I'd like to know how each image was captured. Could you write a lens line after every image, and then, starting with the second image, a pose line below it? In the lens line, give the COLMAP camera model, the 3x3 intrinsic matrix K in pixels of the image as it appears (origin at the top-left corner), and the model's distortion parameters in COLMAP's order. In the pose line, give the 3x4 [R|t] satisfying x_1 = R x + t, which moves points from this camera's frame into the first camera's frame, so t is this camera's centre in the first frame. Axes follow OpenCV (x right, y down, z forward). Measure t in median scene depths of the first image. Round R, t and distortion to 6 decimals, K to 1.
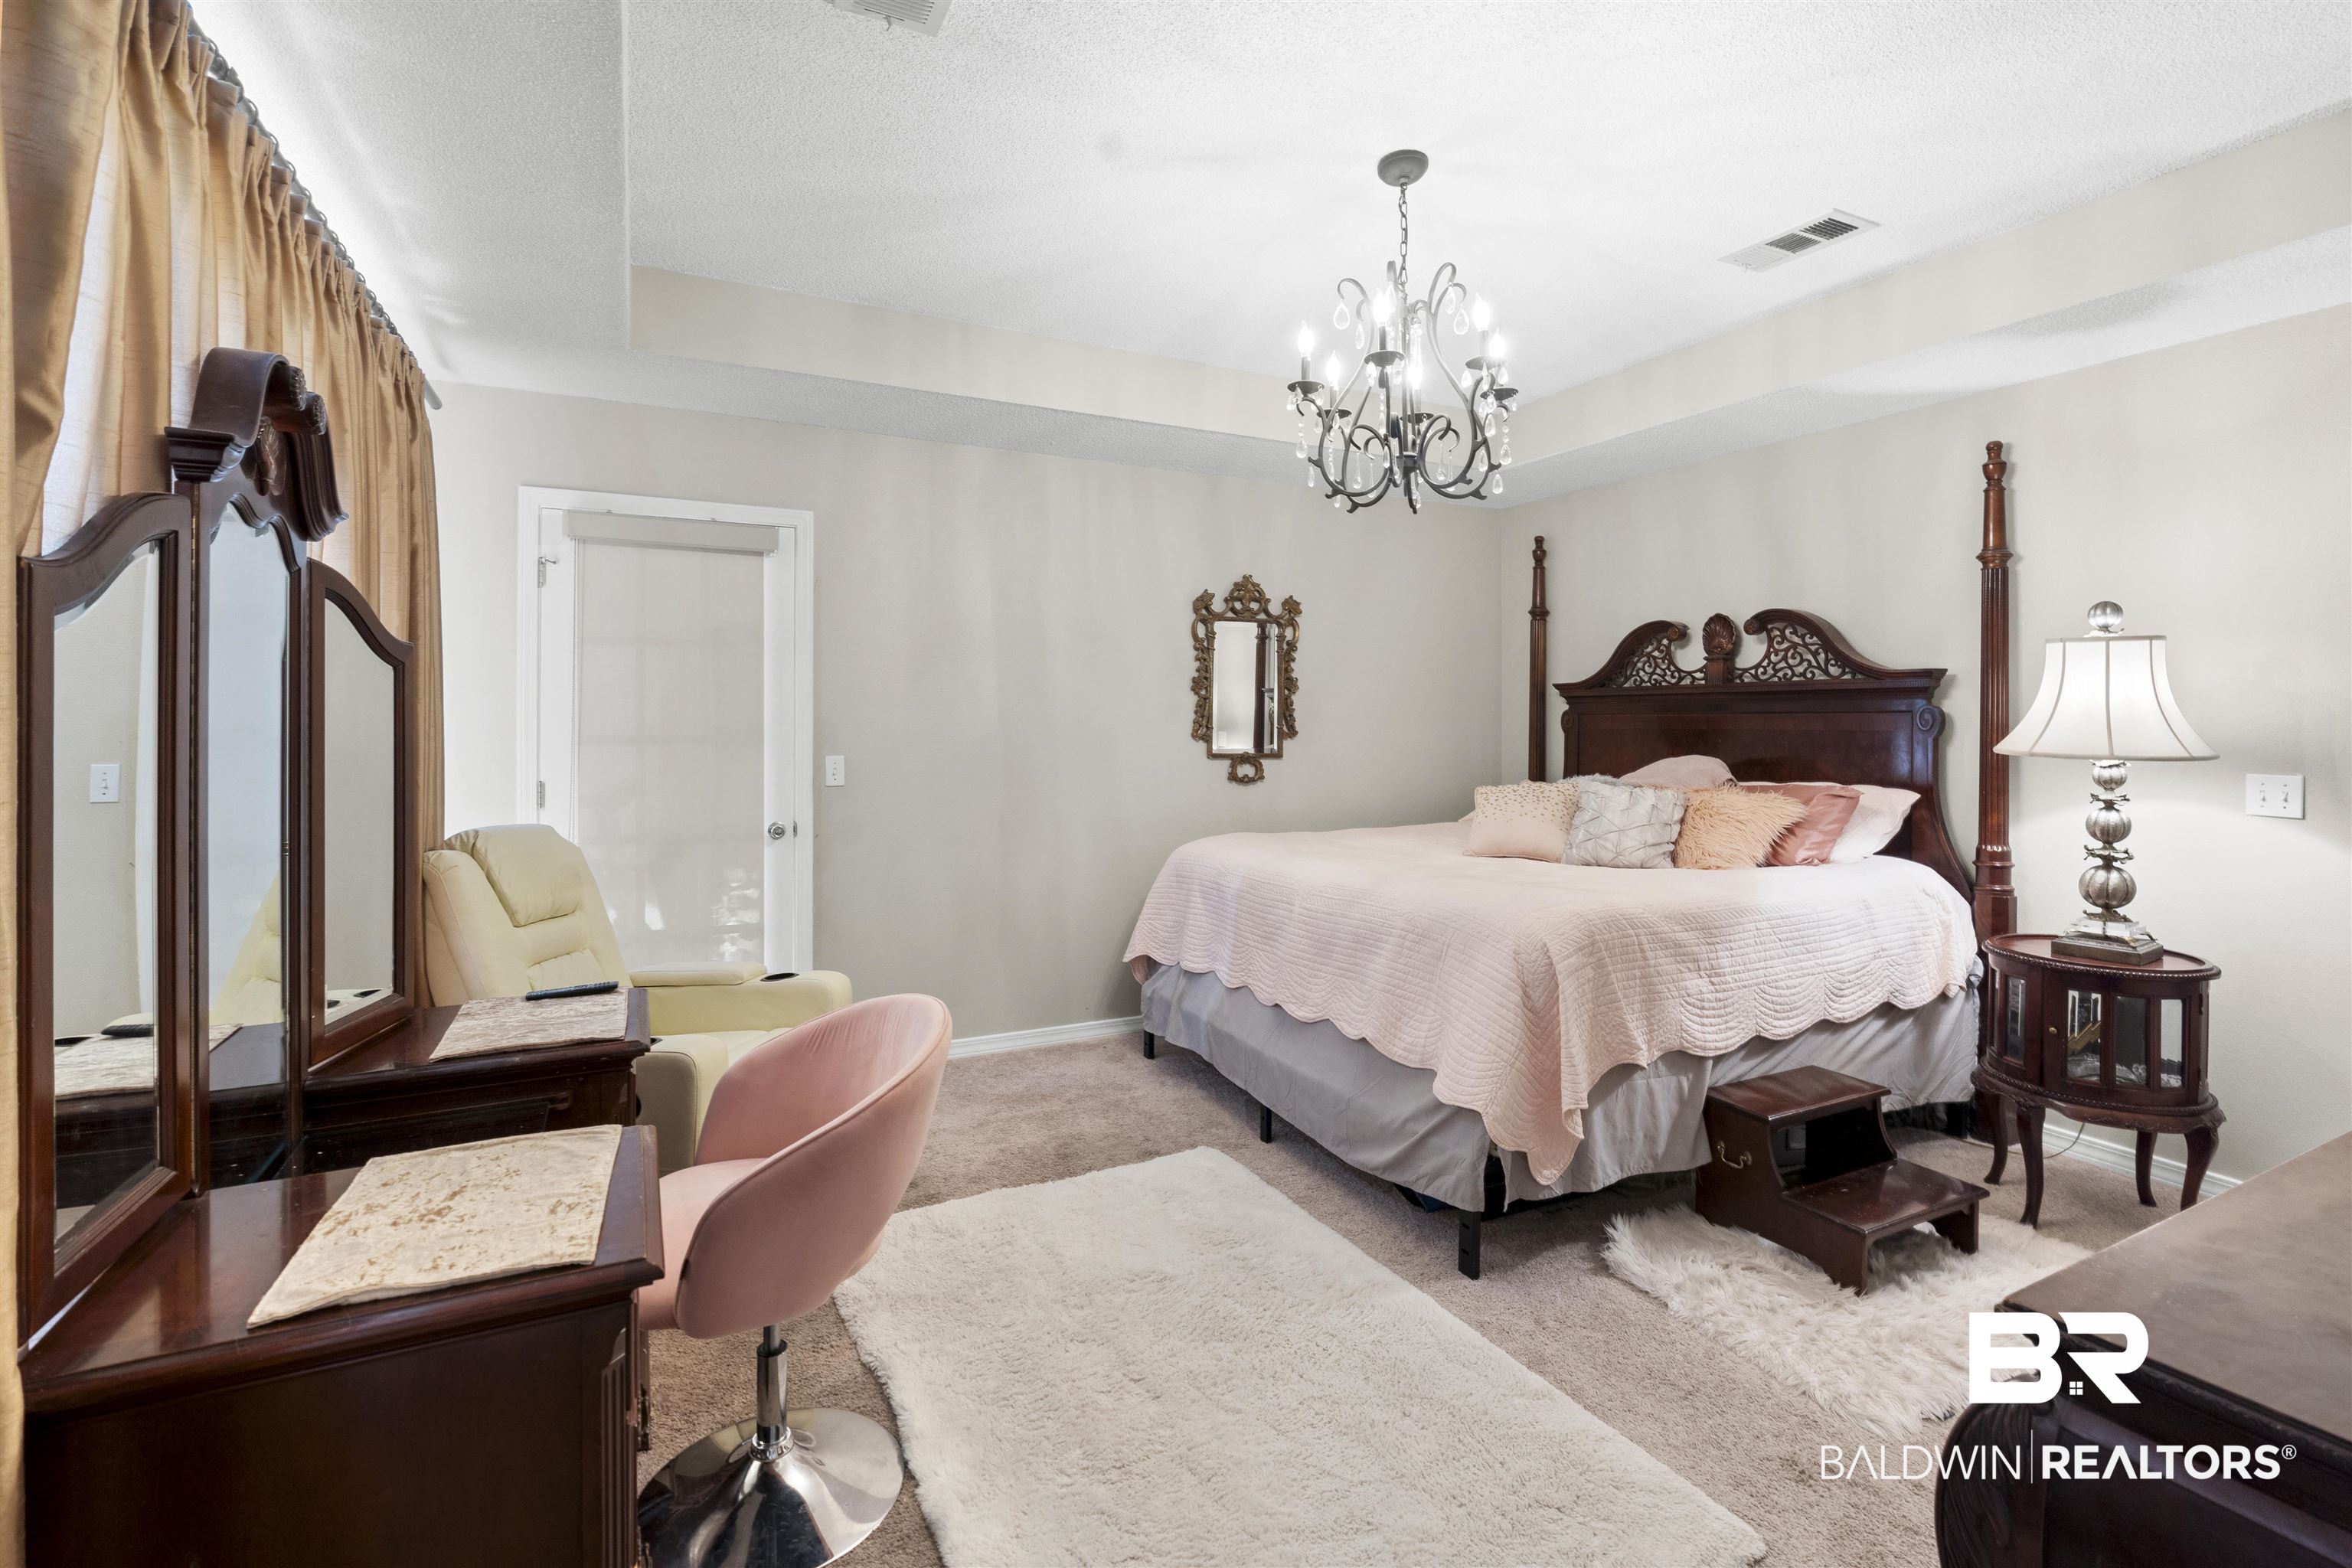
lens RADIAL K [[1077.3, 0, 1173.5], [0, 1077.3, 721.3], [0, 0, 1]] dist [-0.016112, 0.000130]
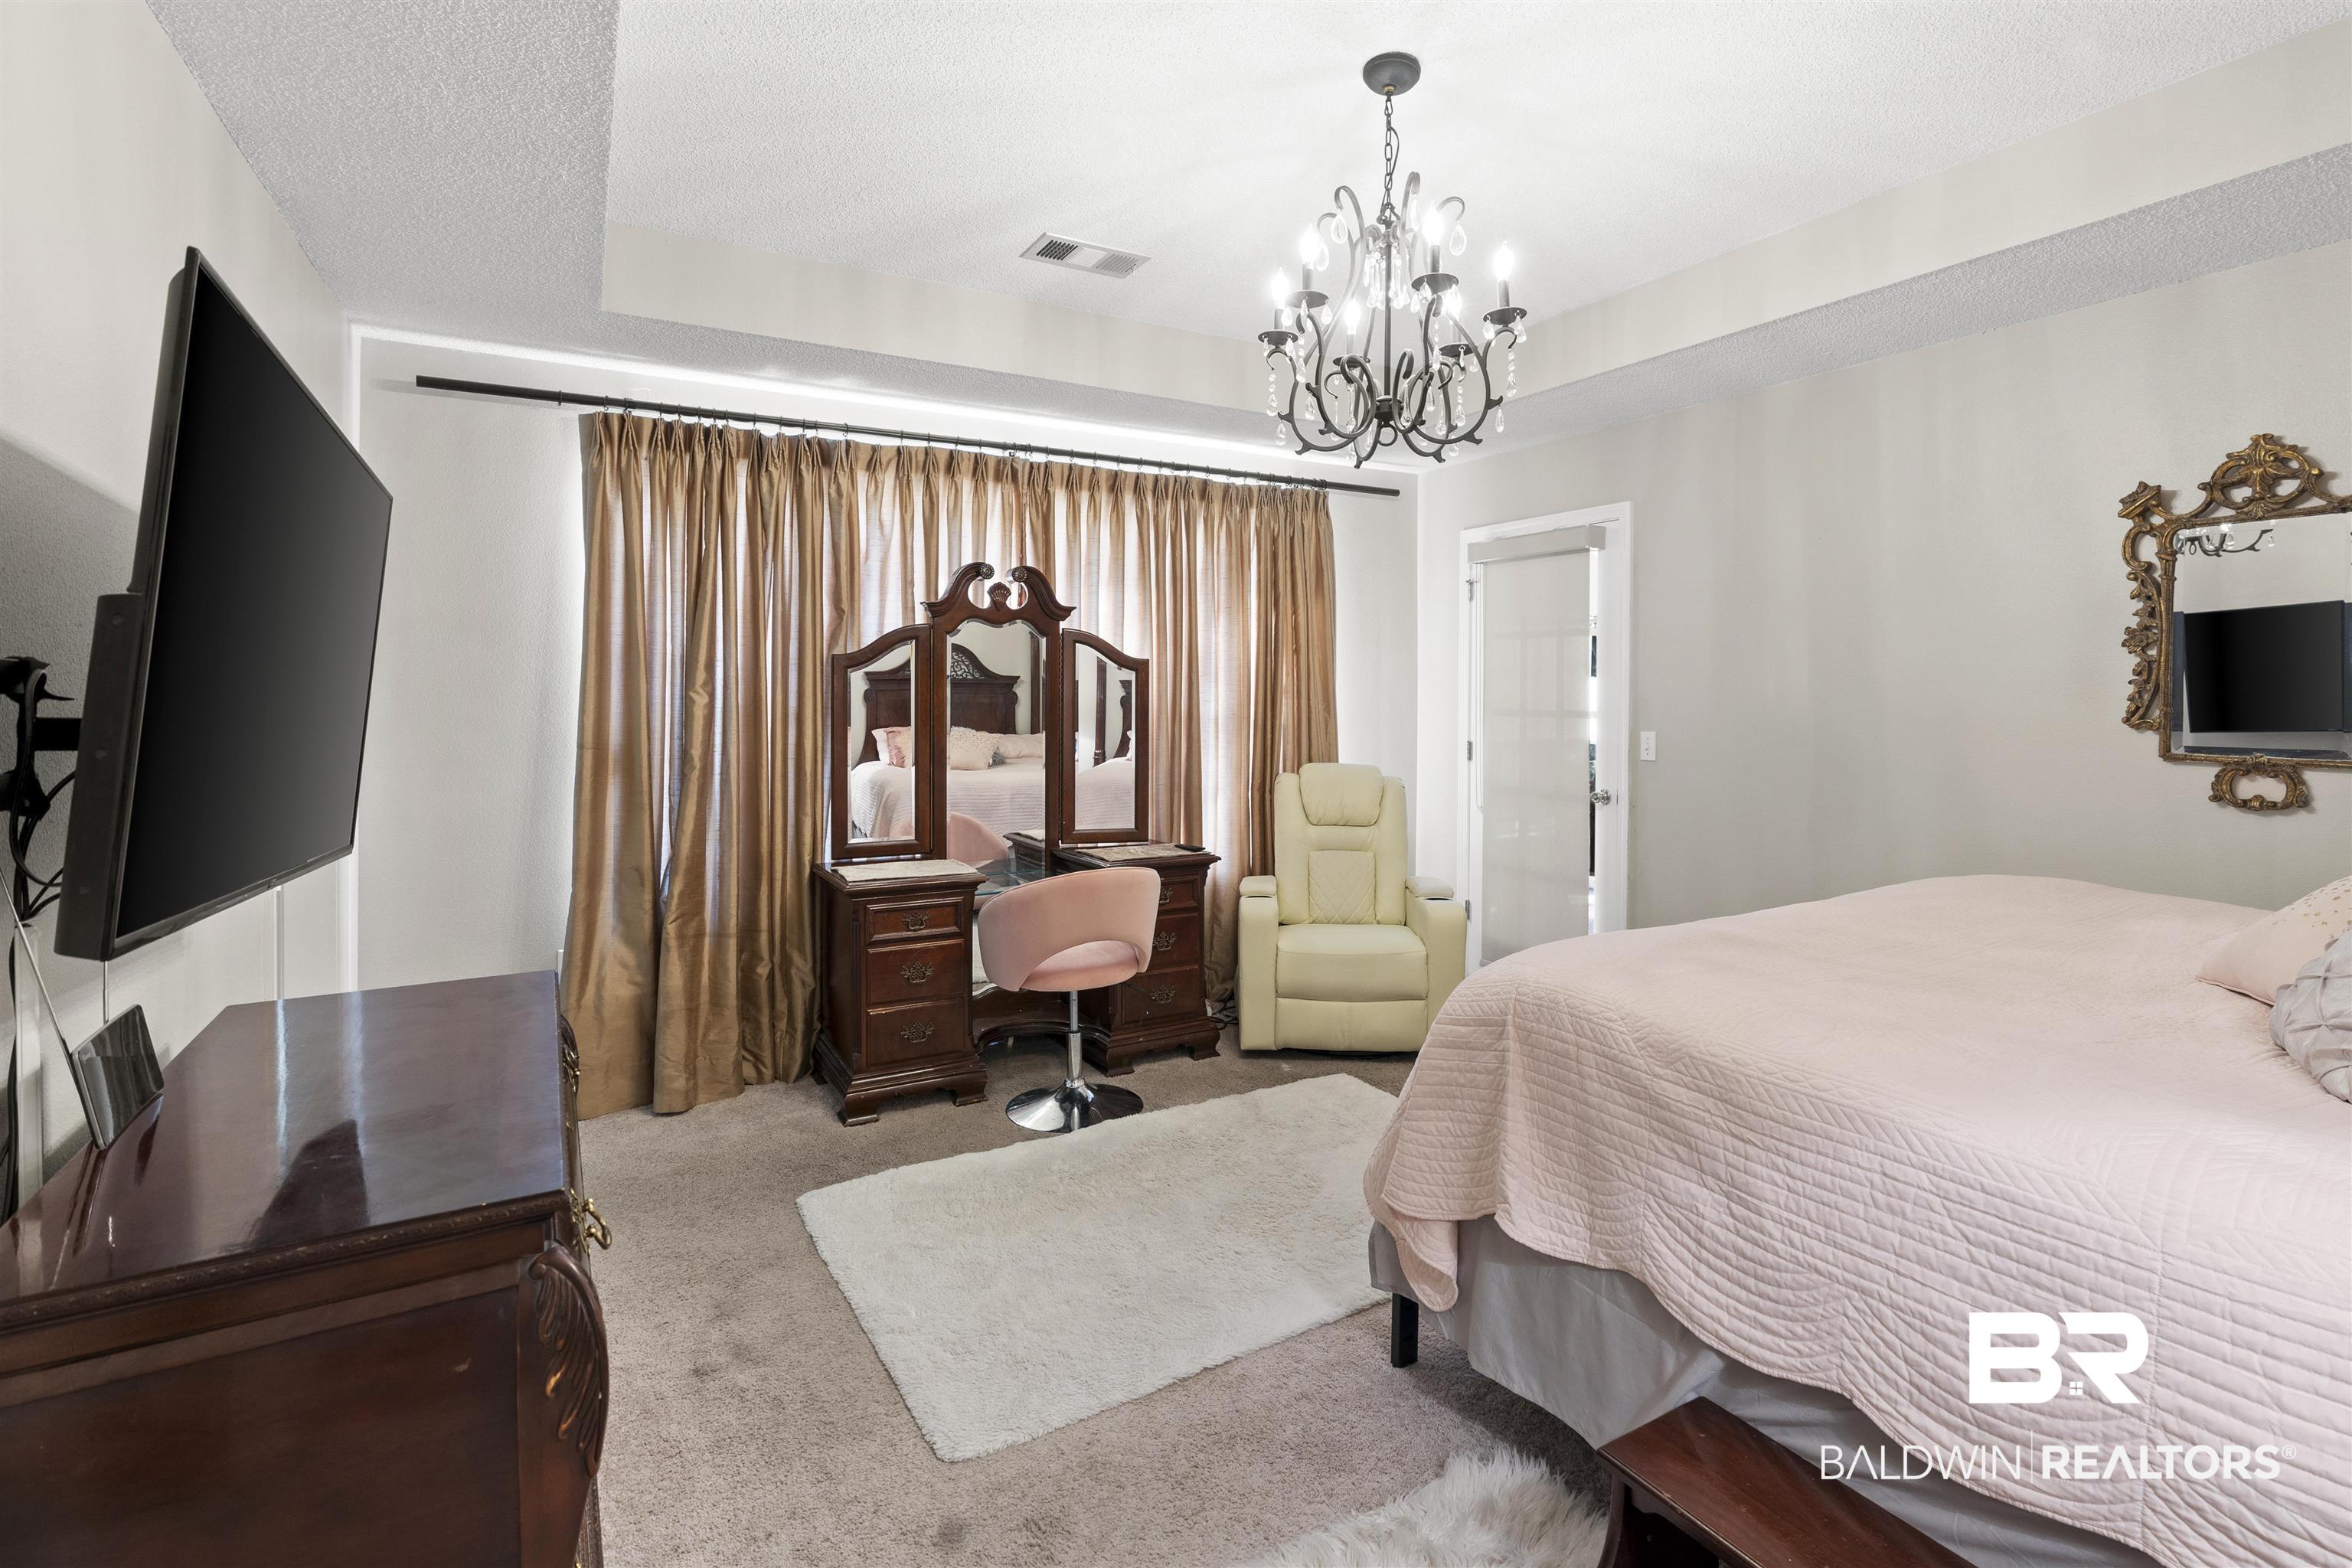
lens RADIAL K [[1063.6, 0, 1181.5], [0, 1063.6, 696.0], [0, 0, 1]] dist [-0.000633, 0.000023]
pose [[0.067052, -0.001537, -0.997748, 0.691006], [-0.001314, 0.999998, -0.001628, 0.000135], [0.997749, 0.001420, 0.067050, 0.493953]]
